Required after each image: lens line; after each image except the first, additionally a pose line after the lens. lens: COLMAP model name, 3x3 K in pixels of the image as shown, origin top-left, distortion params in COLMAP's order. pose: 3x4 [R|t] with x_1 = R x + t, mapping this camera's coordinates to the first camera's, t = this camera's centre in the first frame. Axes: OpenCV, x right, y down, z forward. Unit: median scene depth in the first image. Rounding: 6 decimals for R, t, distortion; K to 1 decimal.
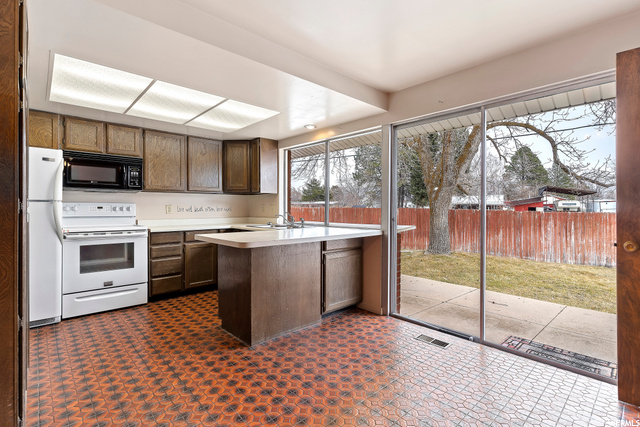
lens RADIAL K [[307.6, 0, 320.0], [0, 307.6, 209.4], [0, 0, 1]] dist [-0.000046, 0.000366]
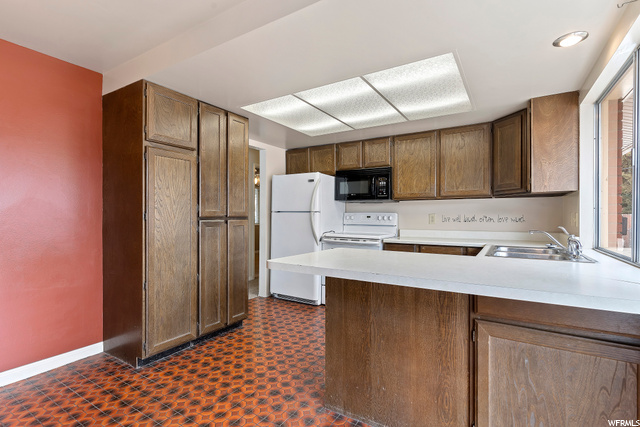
lens RADIAL K [[307.6, 0, 318.8], [0, 307.6, 216.0], [0, 0, 1]] dist [-0.000046, 0.000366]
pose [[0.255356, -0.000436, -0.966847, 0.334294], [-0.006069, 0.999979, -0.002053, -0.005480], [0.966828, 0.006392, 0.255348, 0.556550]]
